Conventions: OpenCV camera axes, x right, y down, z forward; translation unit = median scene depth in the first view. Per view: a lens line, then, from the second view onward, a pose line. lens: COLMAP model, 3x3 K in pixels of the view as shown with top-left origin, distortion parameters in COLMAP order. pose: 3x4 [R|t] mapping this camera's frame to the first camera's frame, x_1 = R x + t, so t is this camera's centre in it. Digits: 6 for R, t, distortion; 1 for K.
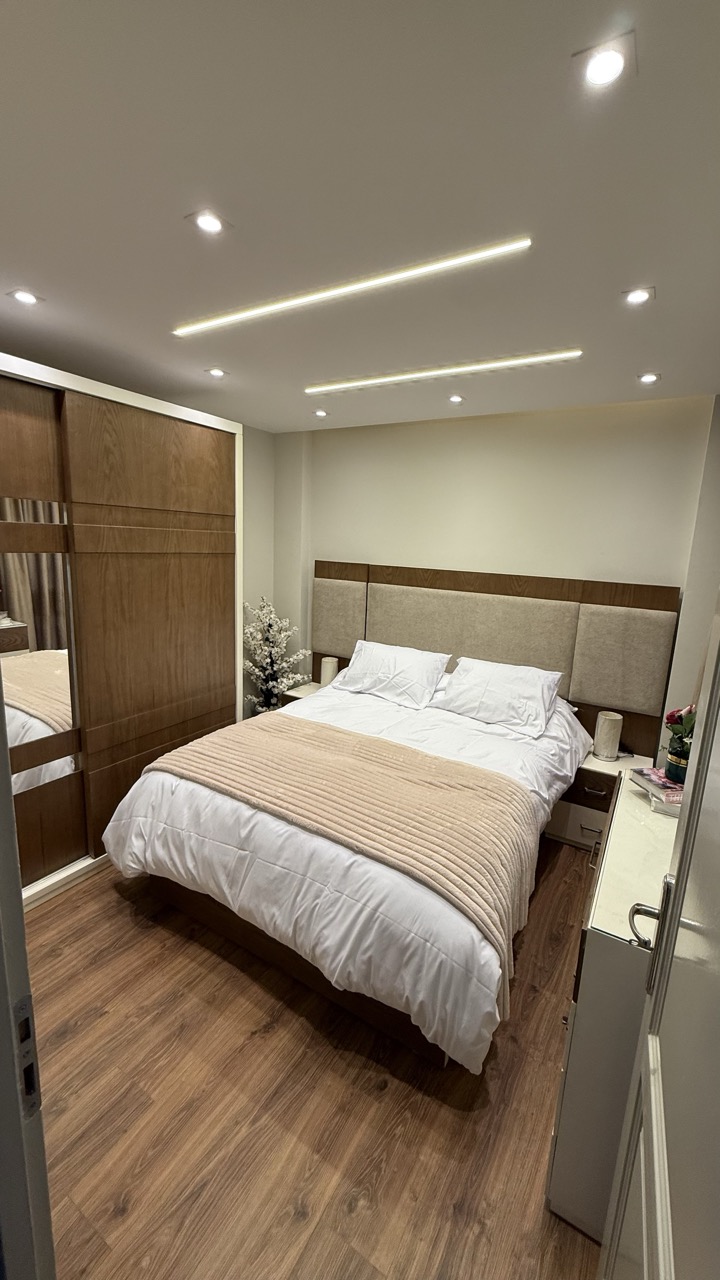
lens RADIAL K [[509.7, 0, 356.4], [0, 509.7, 633.8], [0, 0, 1]] dist [-0.000542, 0.000383]
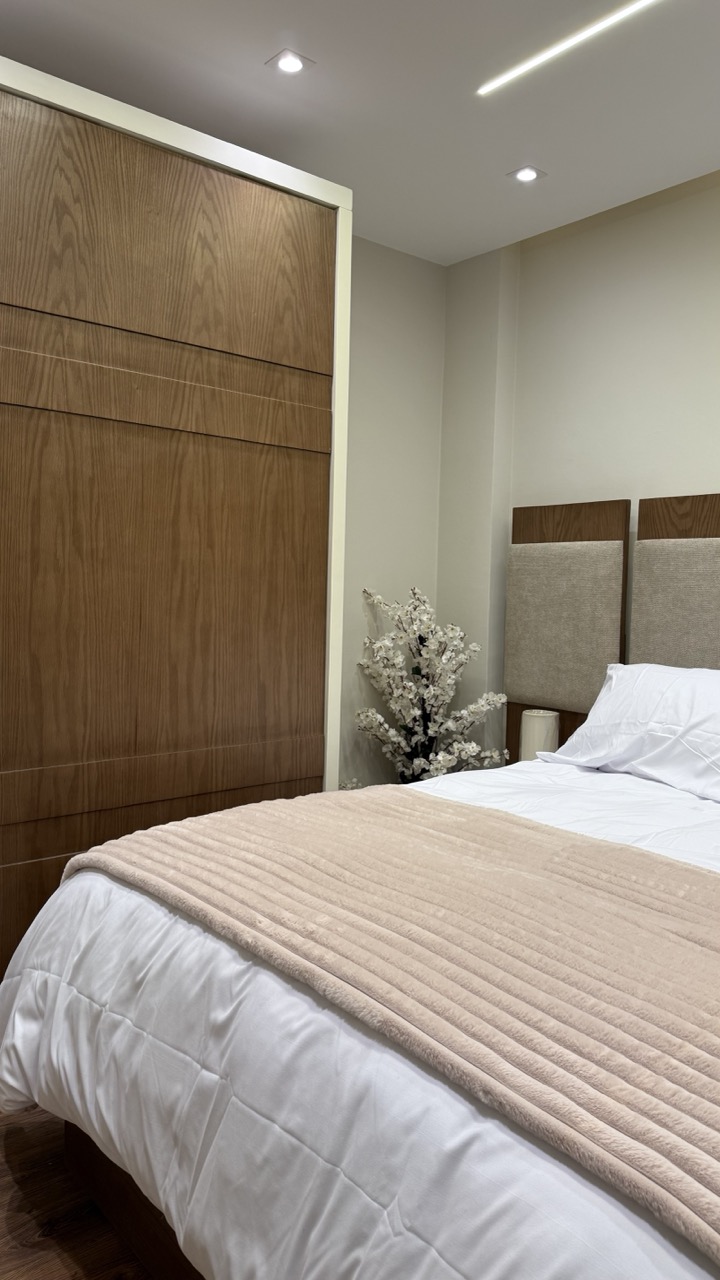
lens RADIAL K [[904.3, 0, 352.6], [0, 904.3, 630.6], [0, 0, 1]] dist [0.076581, -0.102470]
pose [[0.946331, 0.000330, -0.323200, 0.068158], [-0.046581, 0.989698, -0.135379, 0.144053], [0.319826, 0.143168, 0.936597, 0.269881]]
